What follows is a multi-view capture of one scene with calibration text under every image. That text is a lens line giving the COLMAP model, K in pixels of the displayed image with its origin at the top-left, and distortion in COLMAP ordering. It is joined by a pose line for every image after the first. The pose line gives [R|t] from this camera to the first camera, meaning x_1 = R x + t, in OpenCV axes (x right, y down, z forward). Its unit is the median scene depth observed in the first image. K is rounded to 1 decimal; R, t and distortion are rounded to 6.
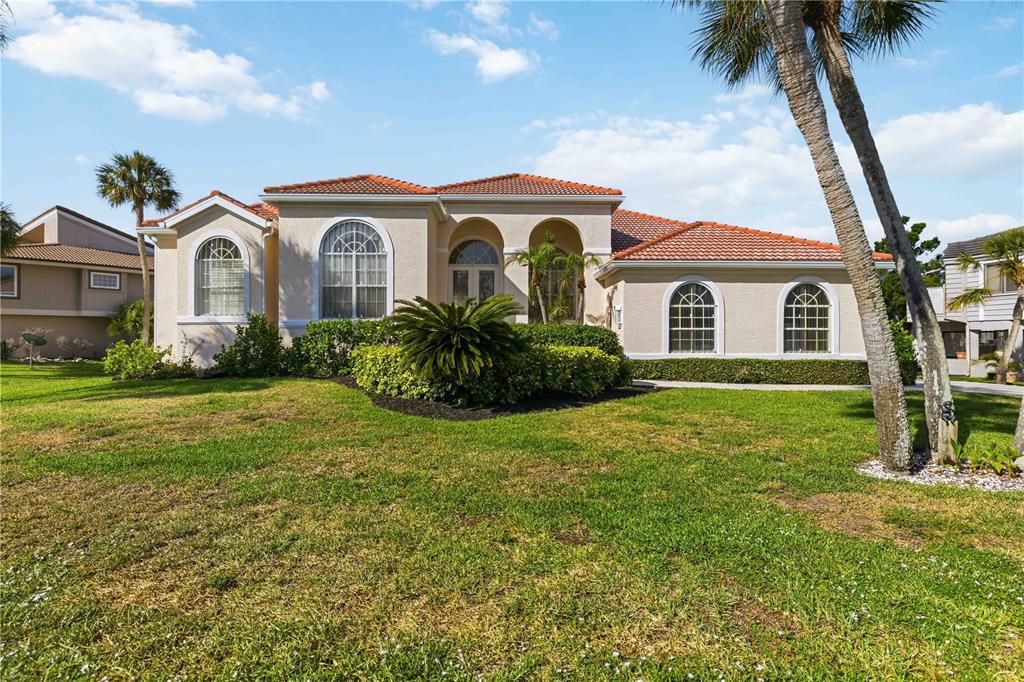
lens RADIAL K [[520.3, 0, 512.0], [0, 520.3, 341.0], [0, 0, 1]] dist [-0.002868, -0.000987]
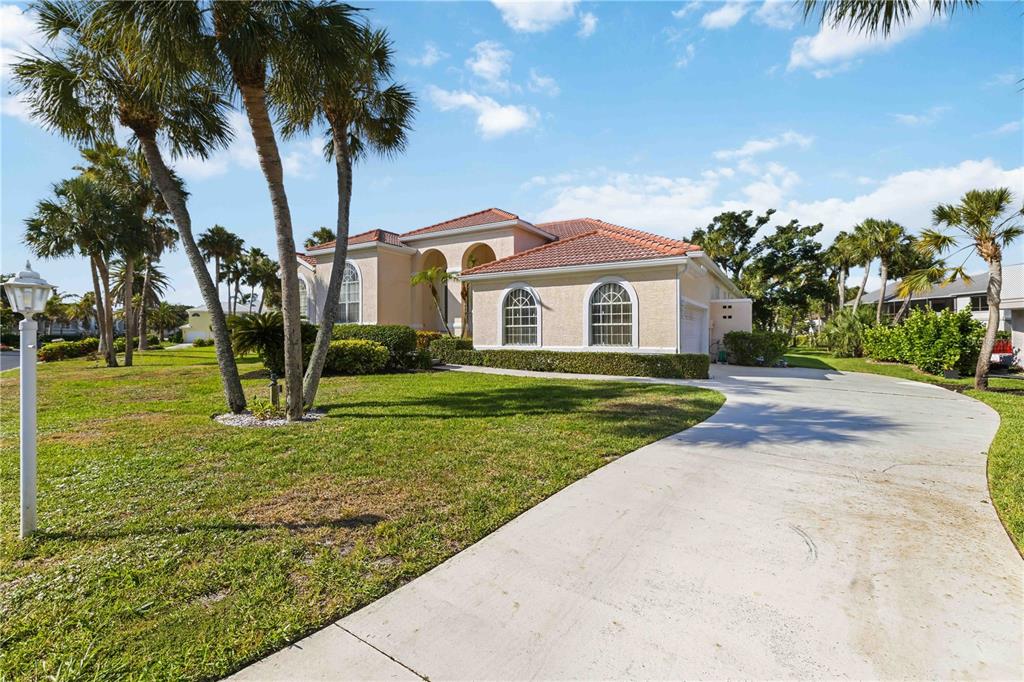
lens RADIAL K [[451.3, 0, 512.0], [0, 451.3, 341.0], [0, 0, 1]] dist [-0.002865, -0.000137]
pose [[0.850352, 0.001402, -0.526212, 0.870226], [0.003492, 0.999959, 0.008307, 0.003149], [0.526202, -0.008901, 0.850313, 0.078895]]
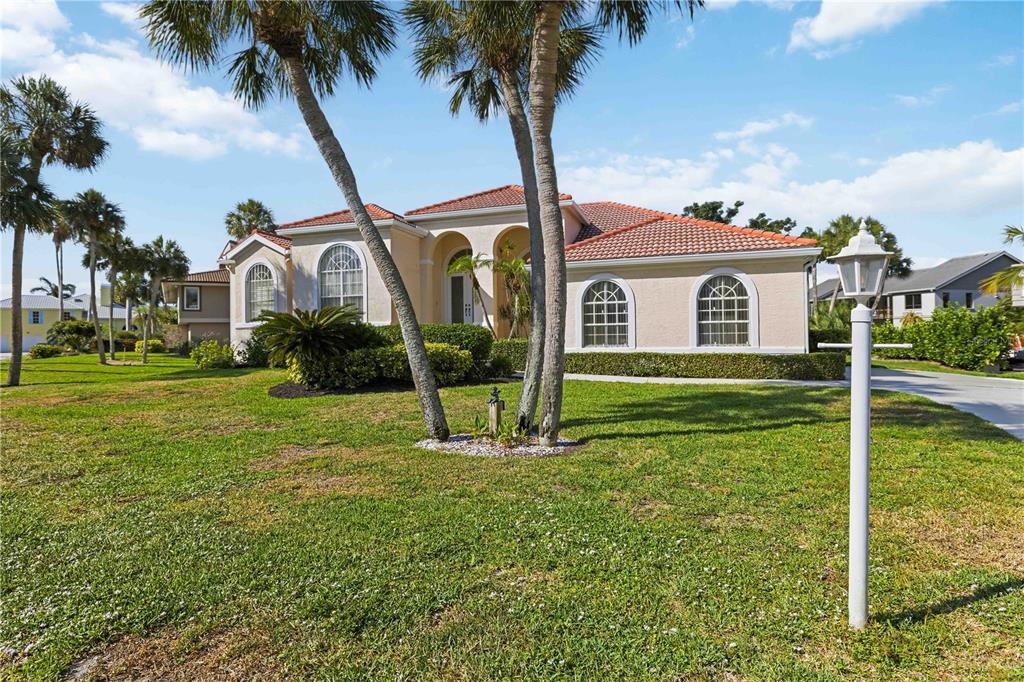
lens RADIAL K [[520.3, 0, 512.0], [0, 520.3, 341.0], [0, 0, 1]] dist [-0.002868, -0.000987]
pose [[0.942906, -0.012024, -0.332842, 0.505201], [0.014562, 0.999881, 0.005130, 0.001986], [0.332741, -0.009684, 0.942969, -0.052479]]
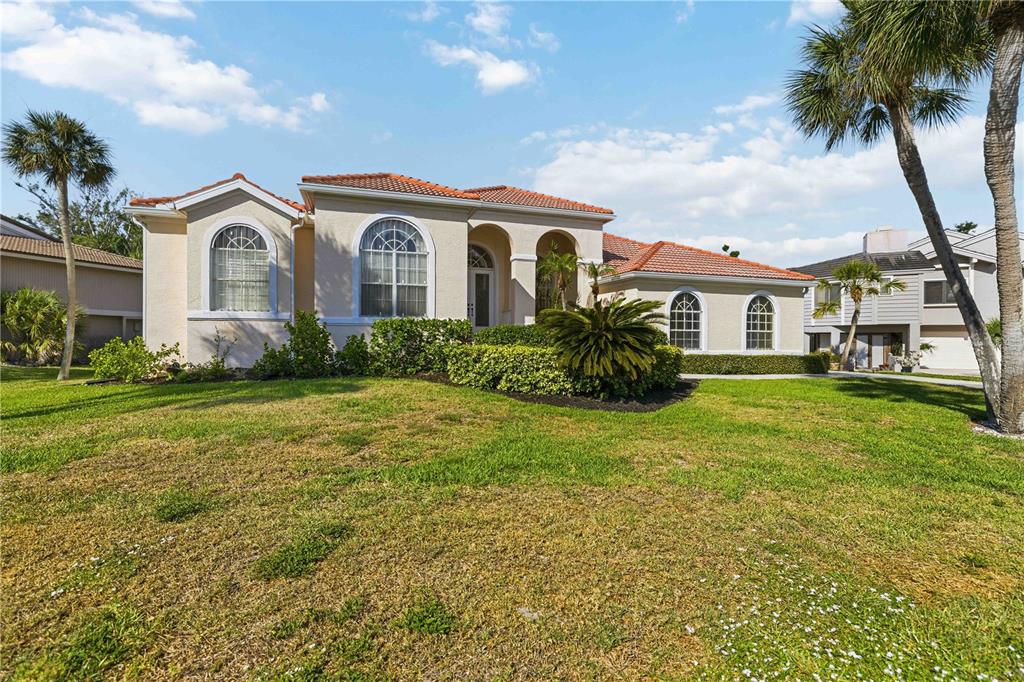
lens RADIAL K [[471.5, 0, 512.0], [0, 471.5, 341.0], [0, 0, 1]] dist [-0.000623, 0.000048]
pose [[0.954162, 0.002156, 0.299283, -0.359721], [-0.003421, 0.999987, 0.003702, -0.000988], [-0.299271, -0.004556, 0.954157, 0.068639]]
